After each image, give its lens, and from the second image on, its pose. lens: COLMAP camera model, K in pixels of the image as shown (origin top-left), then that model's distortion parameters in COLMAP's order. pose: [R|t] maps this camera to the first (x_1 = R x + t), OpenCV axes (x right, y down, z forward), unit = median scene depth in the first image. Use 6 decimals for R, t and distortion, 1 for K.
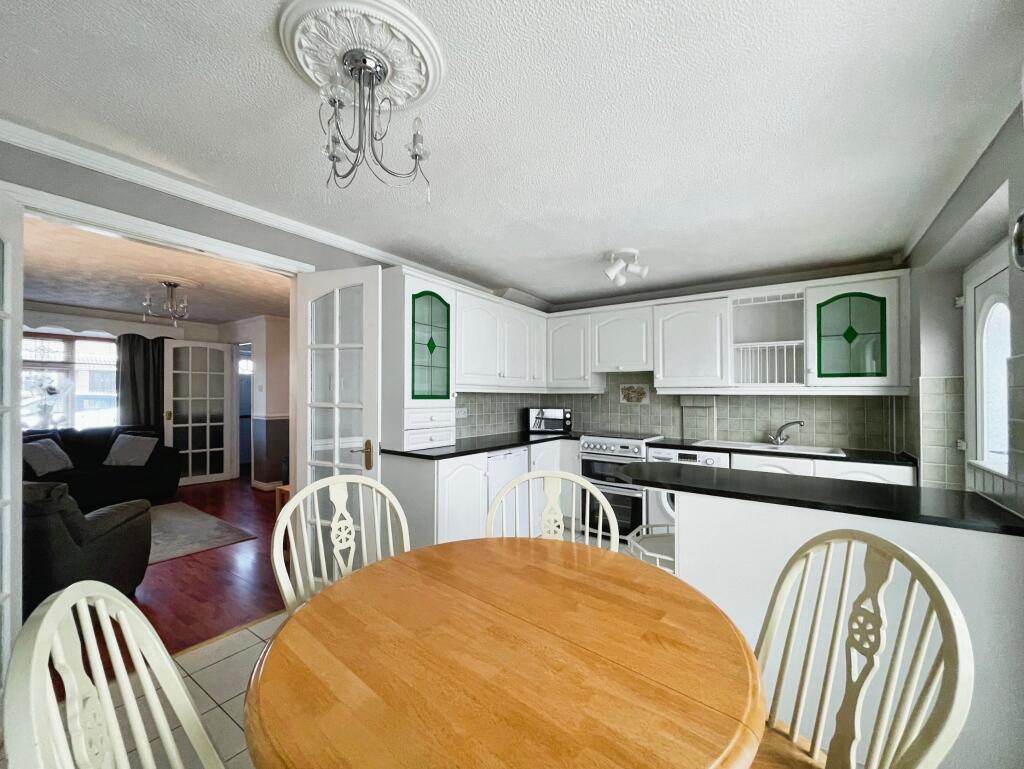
lens RADIAL K [[425.1, 0, 514.8], [0, 425.1, 397.2], [0, 0, 1]] dist [0.001237, 0.001615]
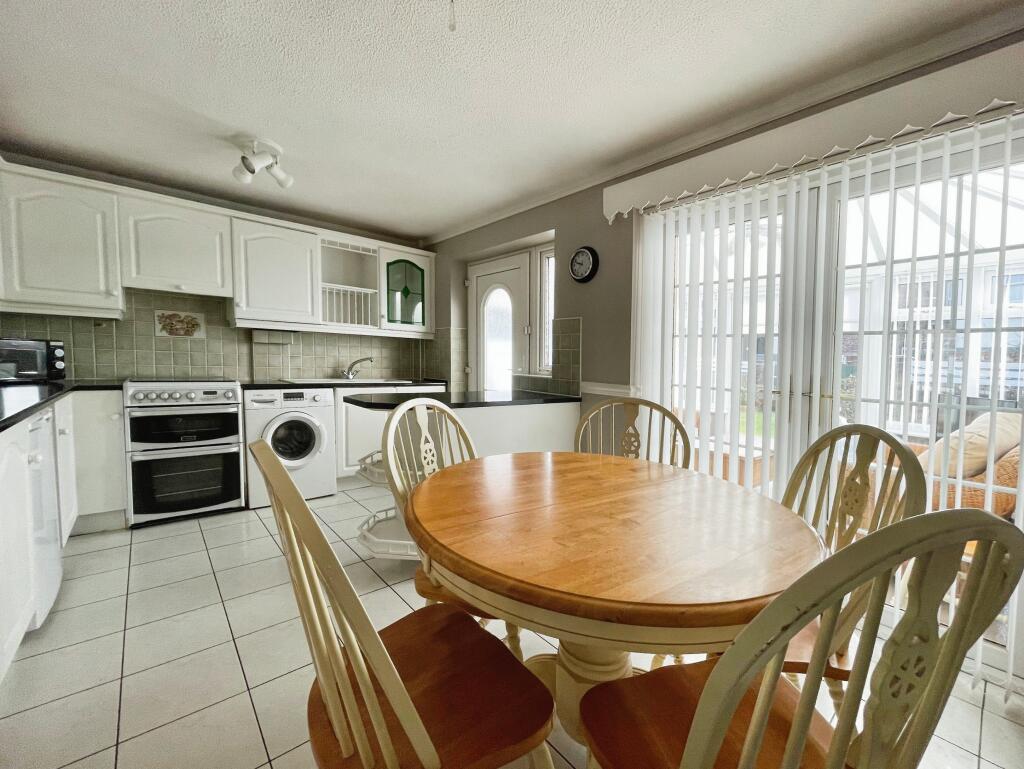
lens RADIAL K [[425.1, 0, 509.8], [0, 425.1, 396.5], [0, 0, 1]] dist [0.001237, 0.001615]
pose [[0.242092, -0.085654, 0.966465, -0.369860], [-0.028654, 0.995030, 0.095363, 0.035621], [-0.969830, -0.050779, 0.238434, 0.285883]]
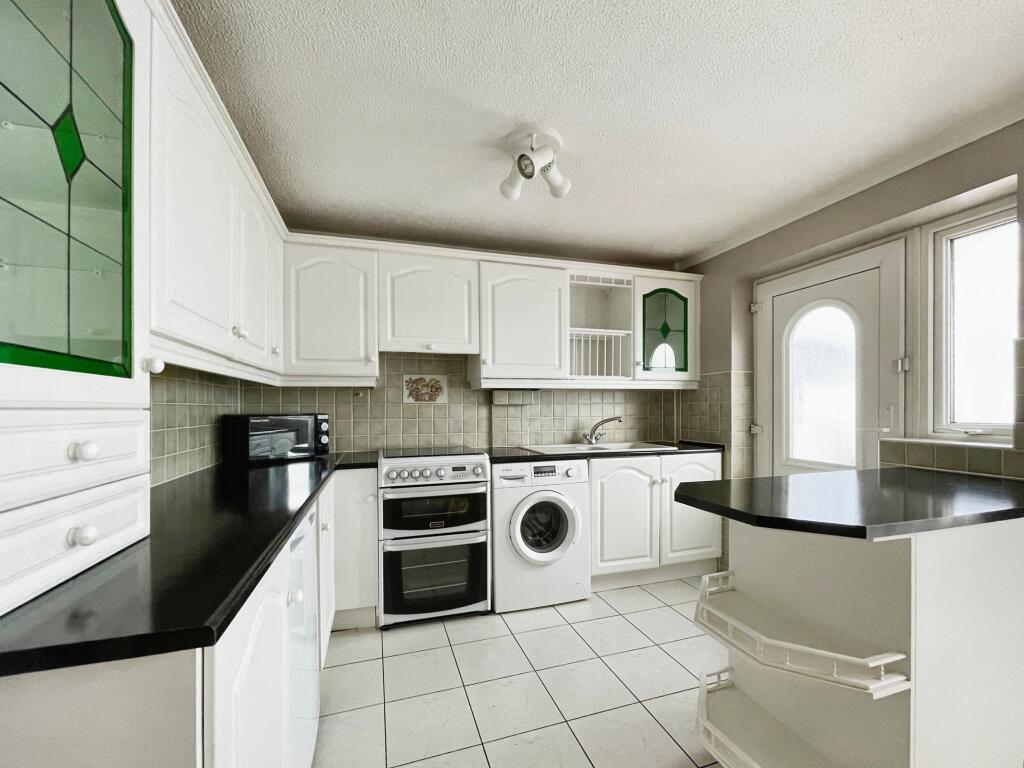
lens RADIAL K [[417.8, 0, 500.4], [0, 417.8, 410.9], [0, 0, 1]] dist [-0.000399, 0.001288]
pose [[0.608177, -0.019950, 0.793550, -0.206321], [0.015151, 0.999794, 0.013524, 0.023394], [-0.793656, 0.003799, 0.608354, 0.576892]]
